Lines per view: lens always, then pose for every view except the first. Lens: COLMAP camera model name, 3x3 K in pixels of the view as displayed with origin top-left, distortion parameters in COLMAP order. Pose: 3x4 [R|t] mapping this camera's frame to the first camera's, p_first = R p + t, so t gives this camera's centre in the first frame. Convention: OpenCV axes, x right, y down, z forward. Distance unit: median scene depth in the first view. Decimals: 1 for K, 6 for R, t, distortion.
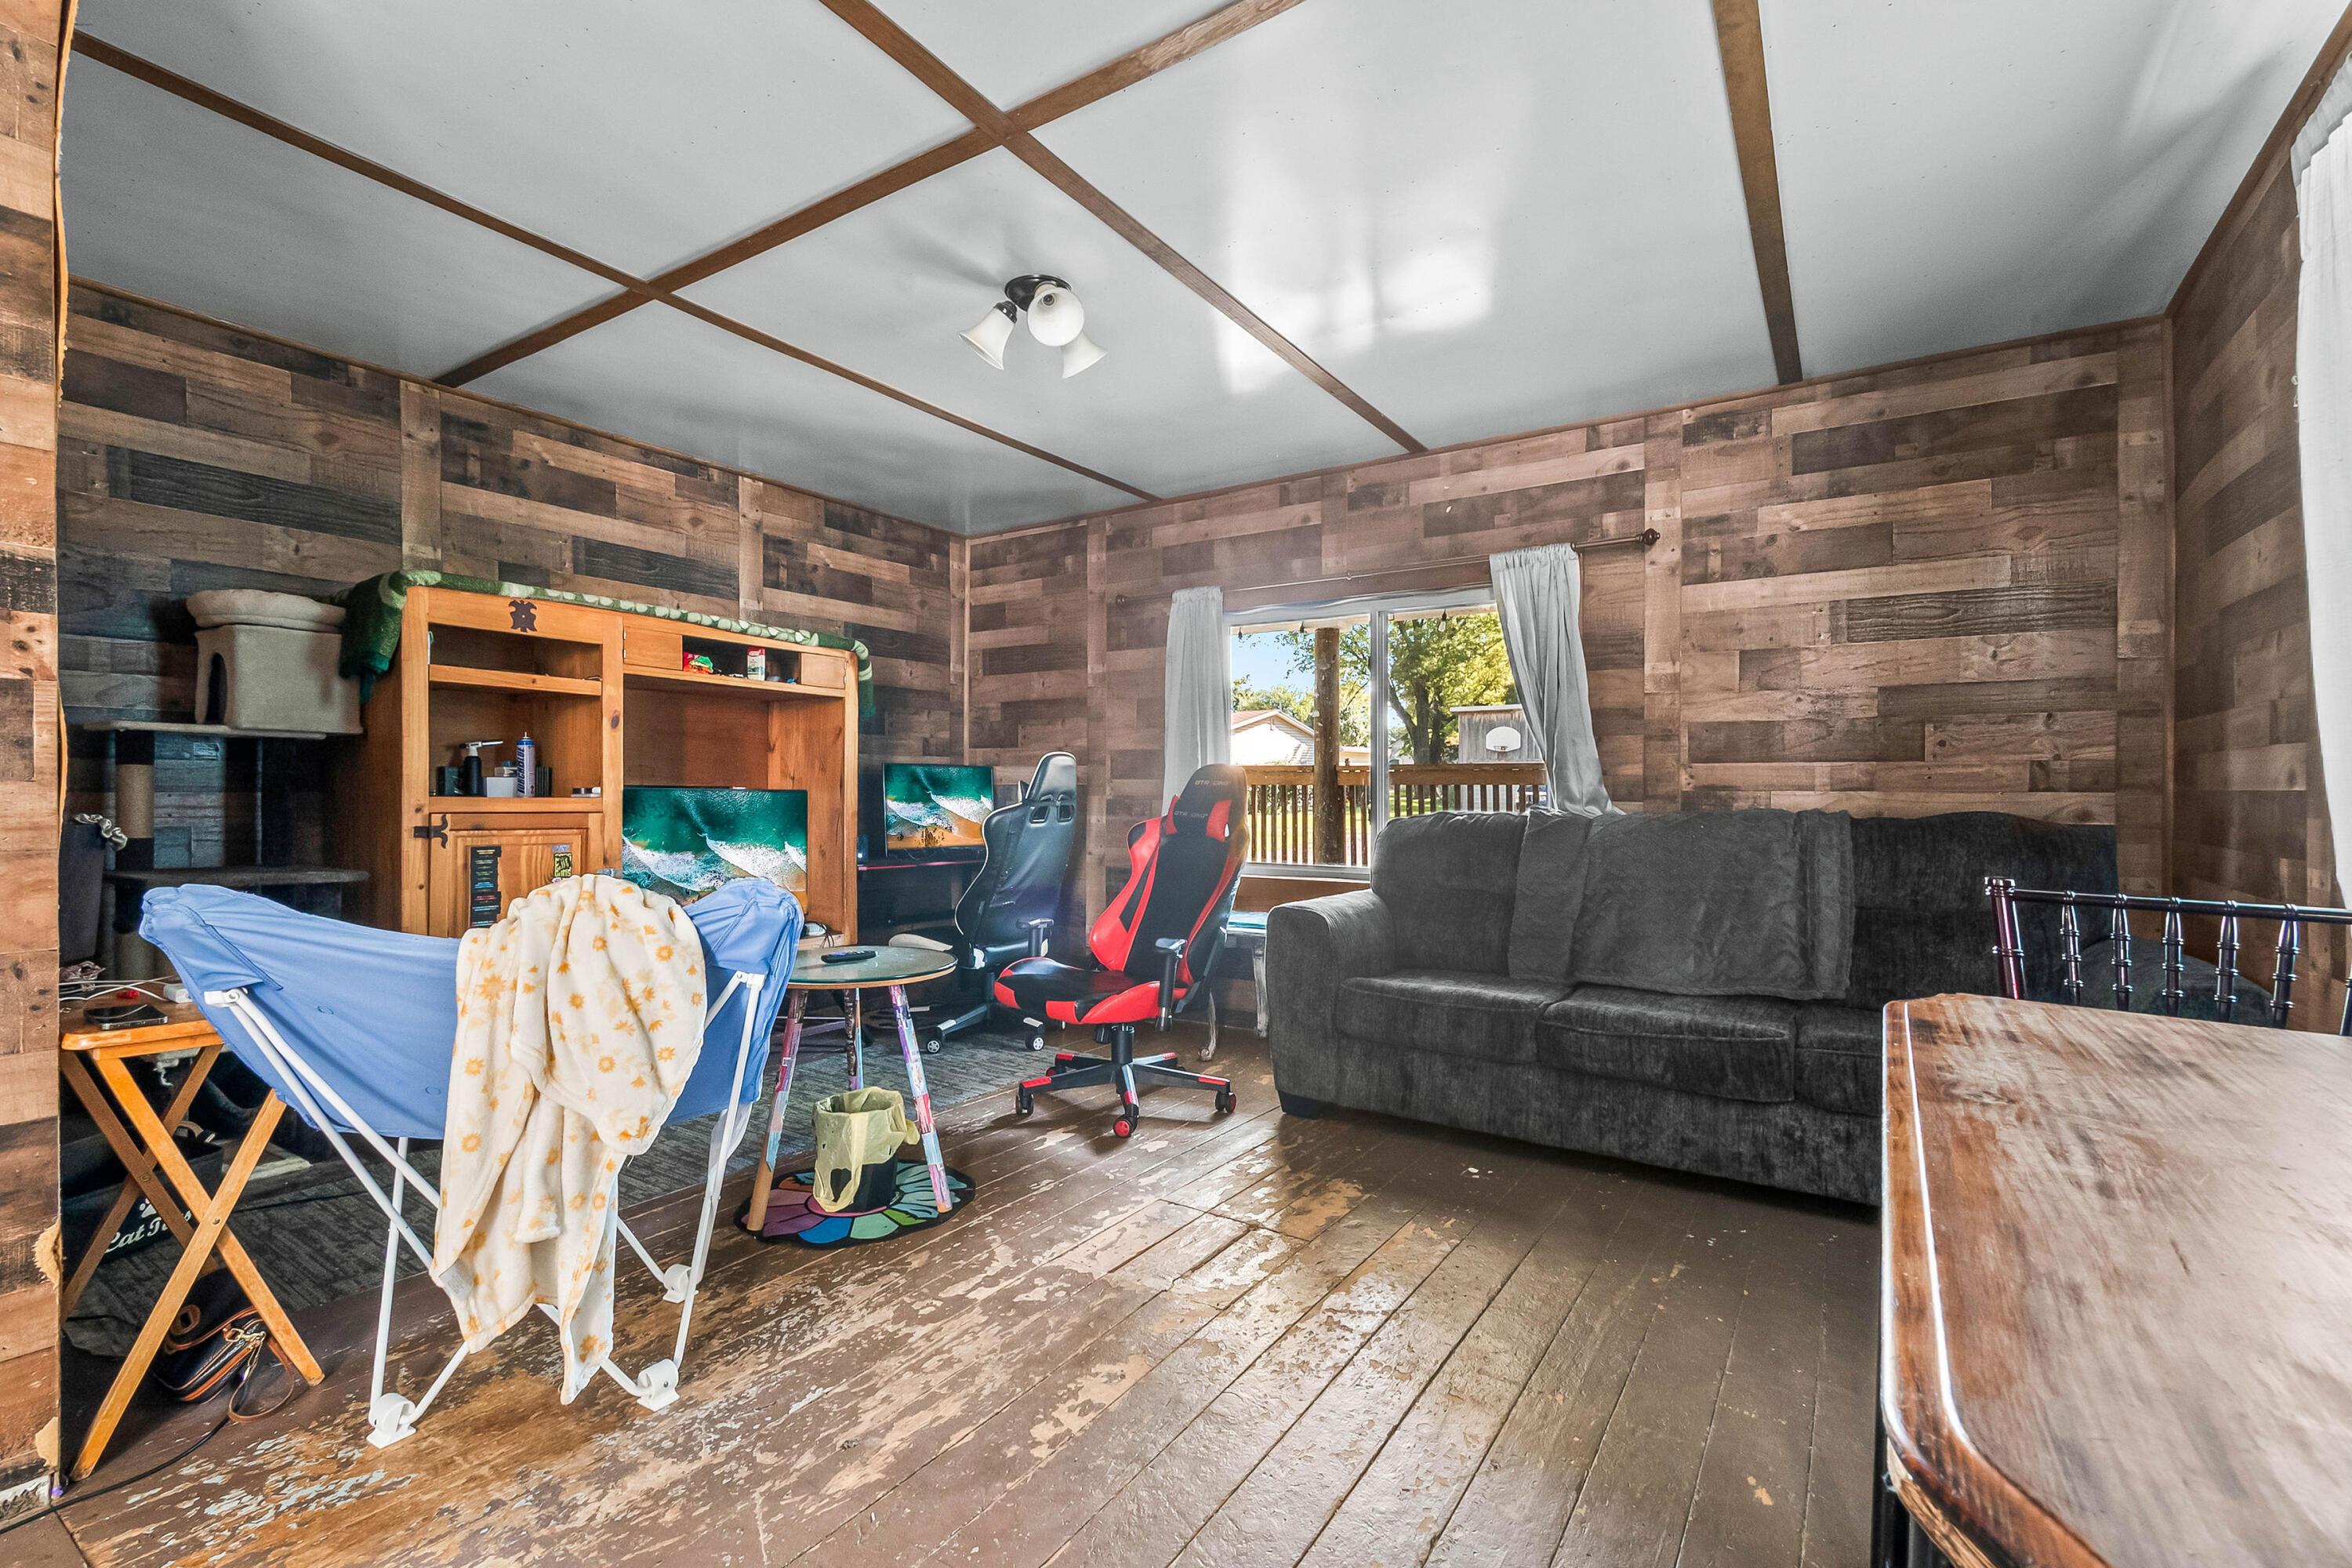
lens RADIAL K [[1037.9, 0, 1160.4], [0, 1037.9, 791.8], [0, 0, 1]] dist [0.007763, -0.003284]
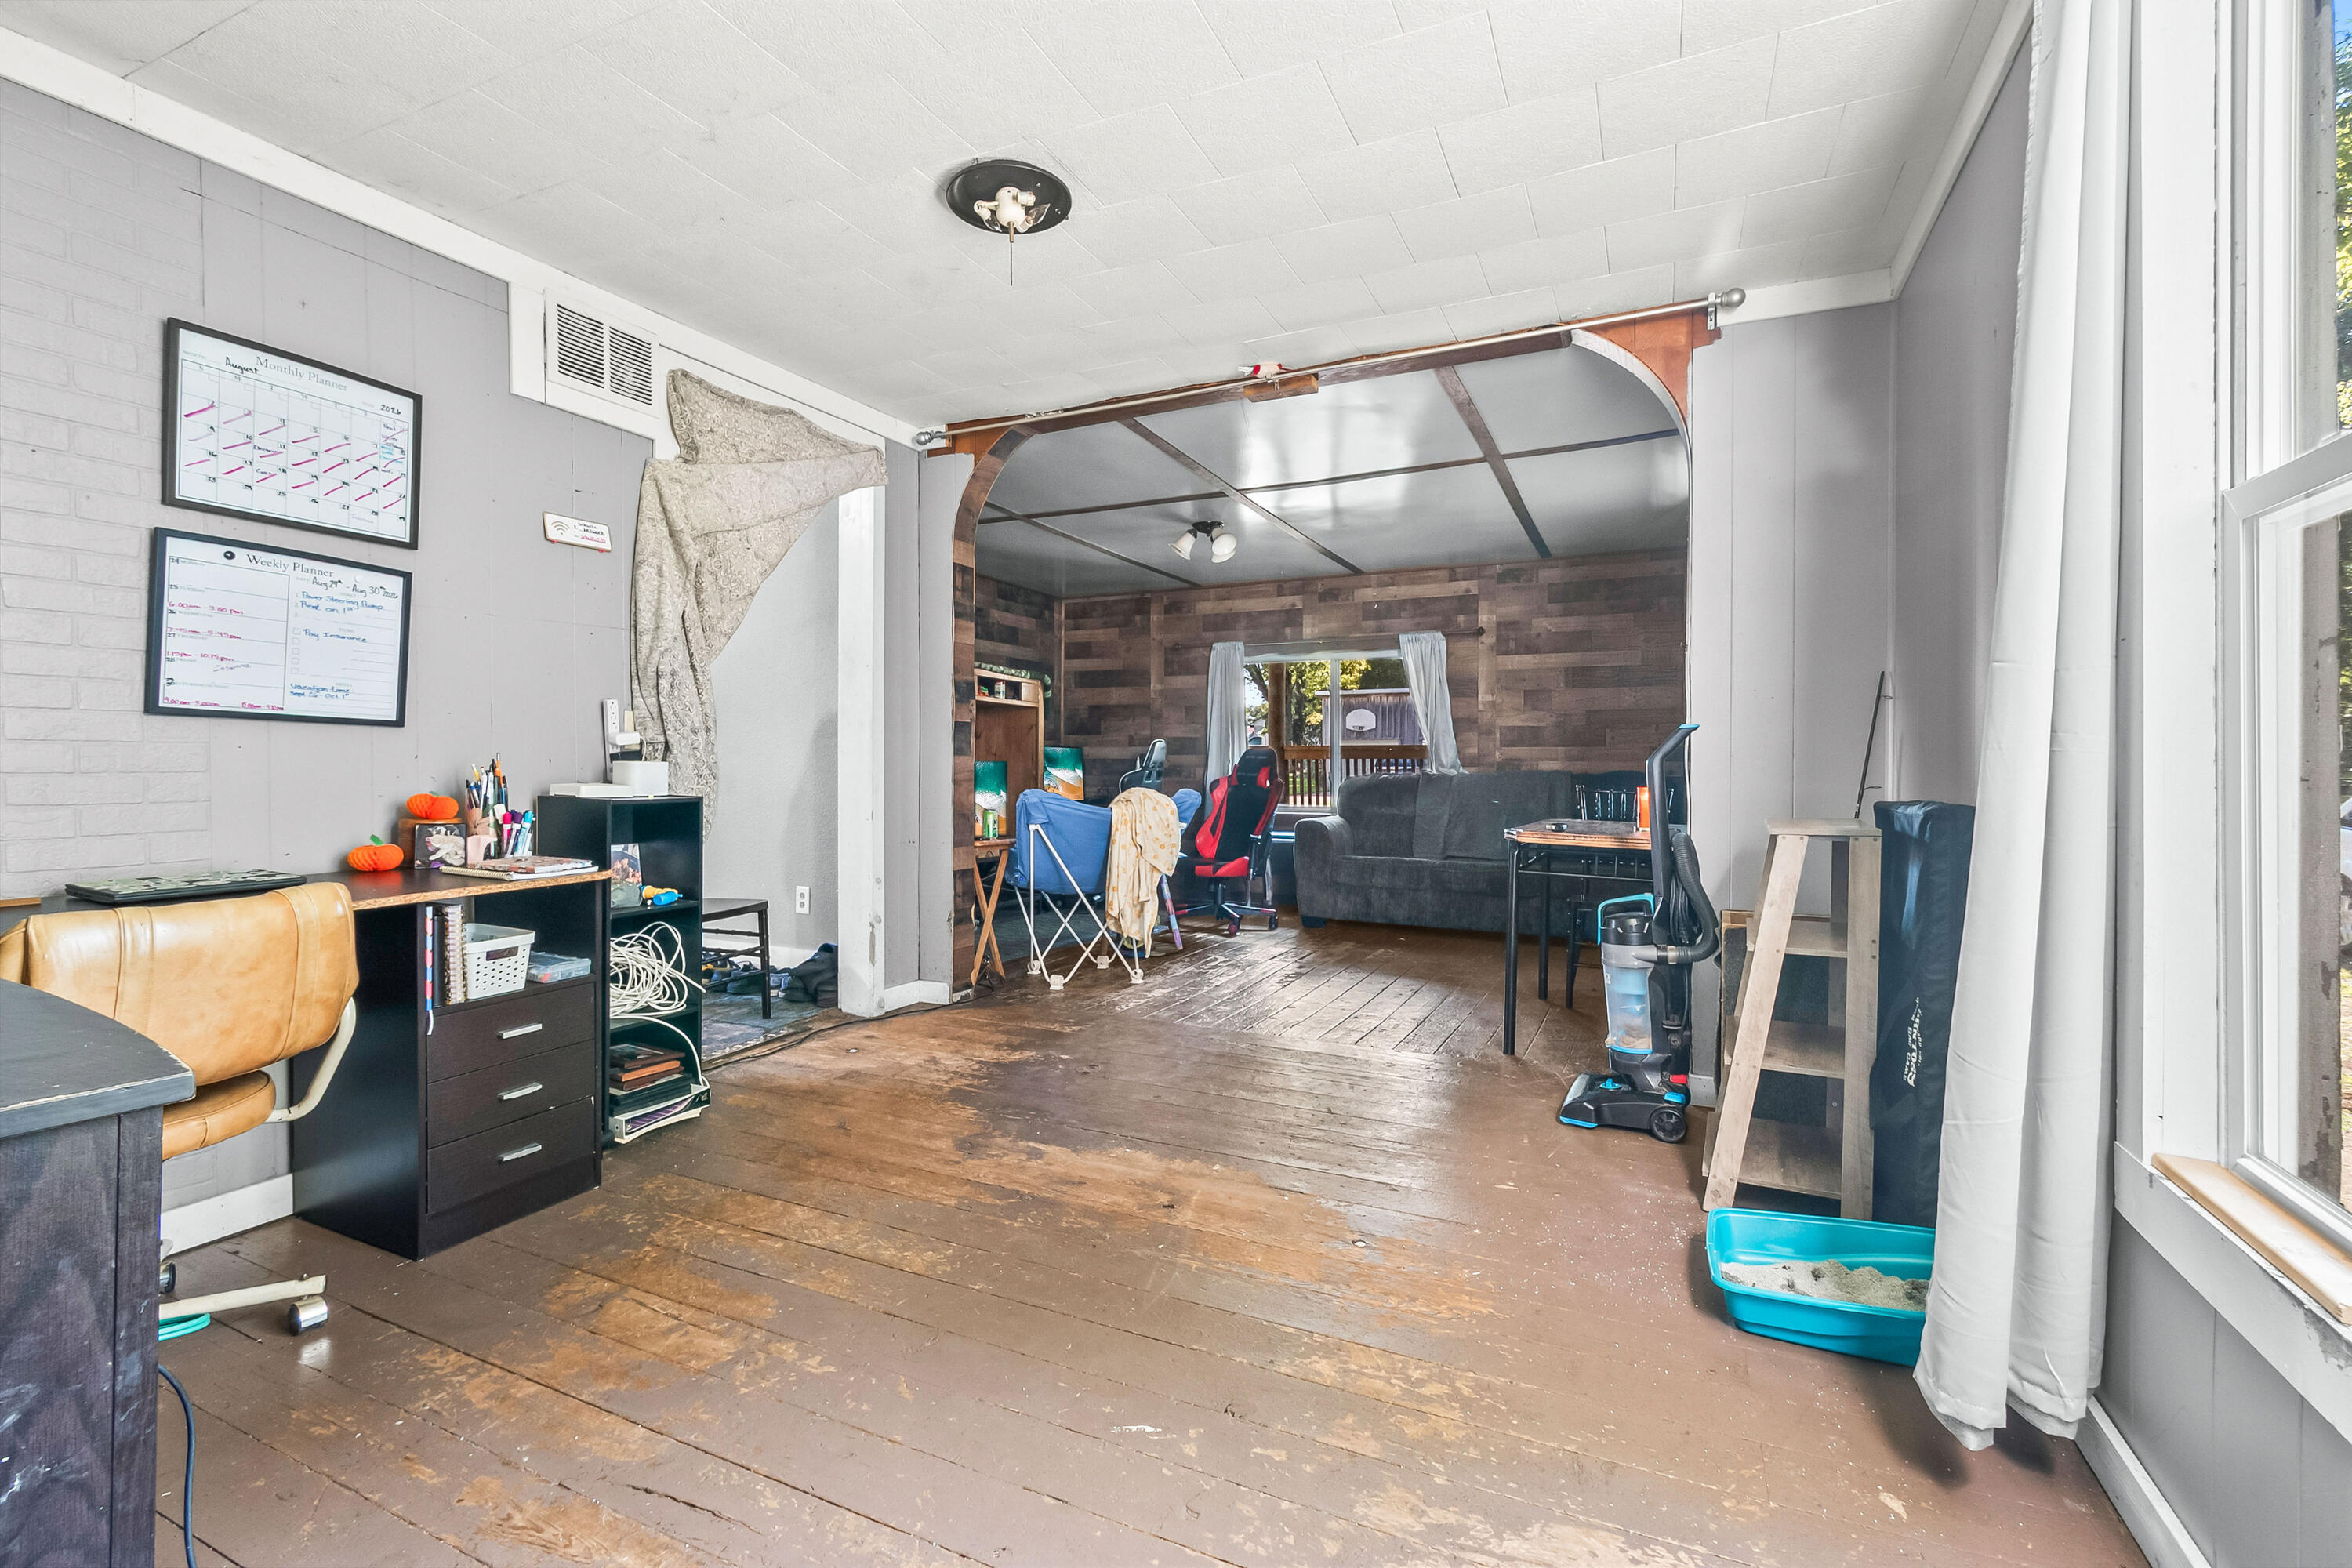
lens RADIAL K [[1037.9, 0, 1178.8], [0, 1037.9, 766.5], [0, 0, 1]] dist [0.007763, -0.003284]
pose [[0.988247, -0.001341, 0.152862, -0.359543], [0.001584, 0.999998, -0.001467, 0.009937], [-0.152860, 0.001692, 0.988246, -0.778731]]
